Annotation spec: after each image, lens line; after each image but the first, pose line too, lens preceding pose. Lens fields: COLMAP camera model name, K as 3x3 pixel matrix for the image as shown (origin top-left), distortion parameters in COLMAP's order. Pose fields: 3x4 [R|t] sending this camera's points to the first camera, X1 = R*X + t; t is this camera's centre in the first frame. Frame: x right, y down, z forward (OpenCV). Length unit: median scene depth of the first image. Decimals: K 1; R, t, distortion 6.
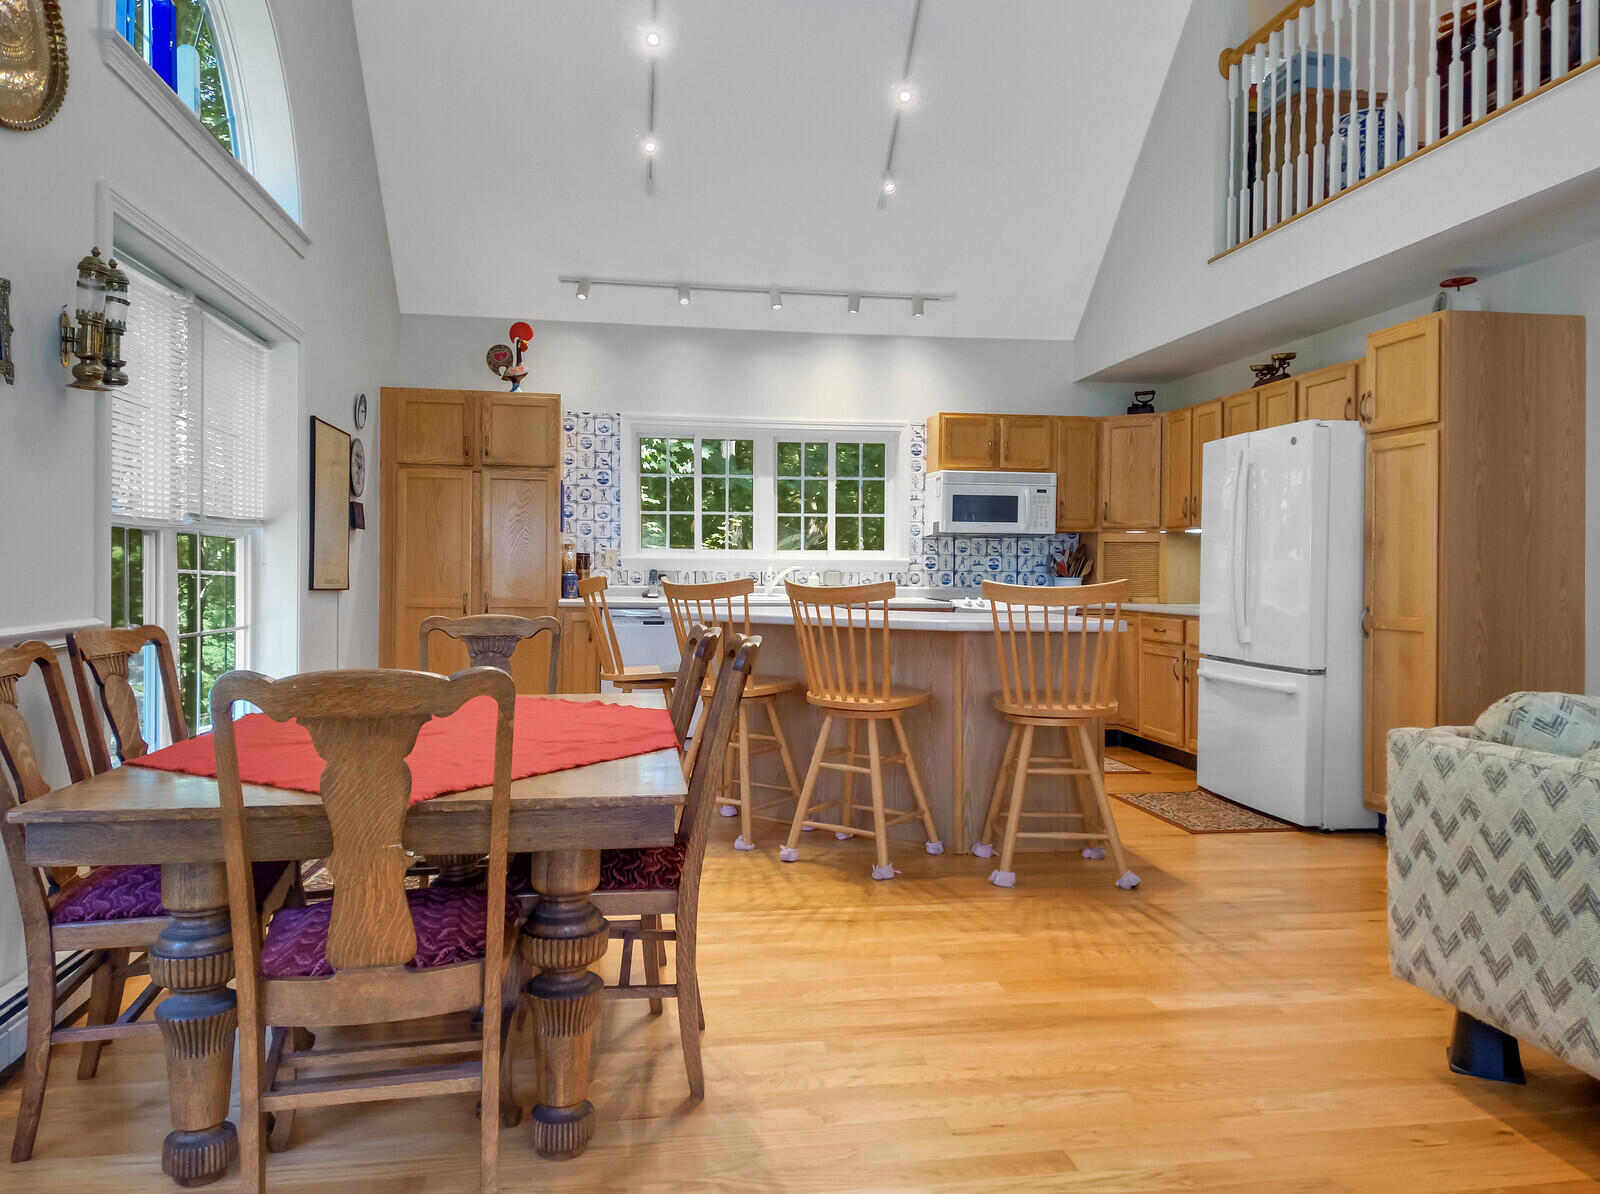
lens RADIAL K [[1120.2, 0, 800.0], [0, 1120.2, 597.0], [0, 0, 1]] dist [0.003861, -0.000181]
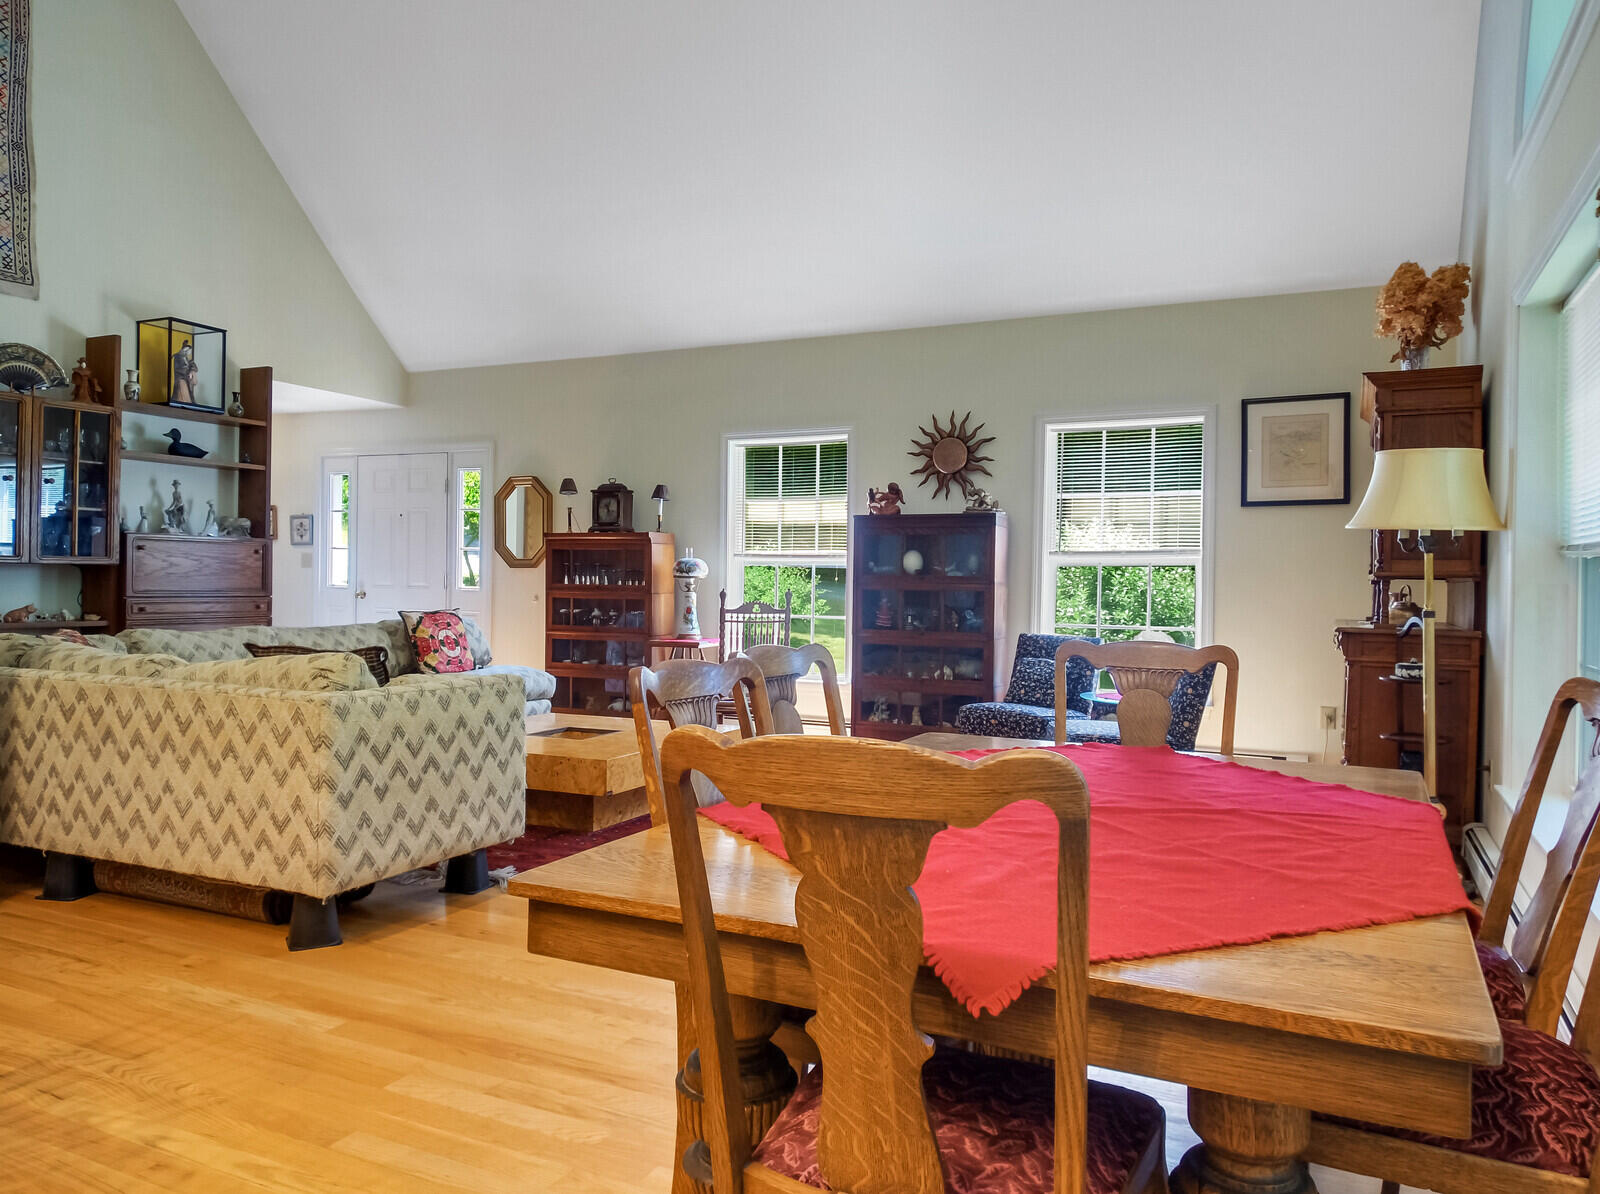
lens RADIAL K [[1120.2, 0, 800.0], [0, 1120.2, 597.0], [0, 0, 1]] dist [0.003861, -0.000181]
pose [[-0.823096, -0.027412, 0.567241, -0.536217], [-0.008974, 0.999338, 0.035270, -0.035748], [-0.567832, 0.023940, -0.822797, 1.560100]]
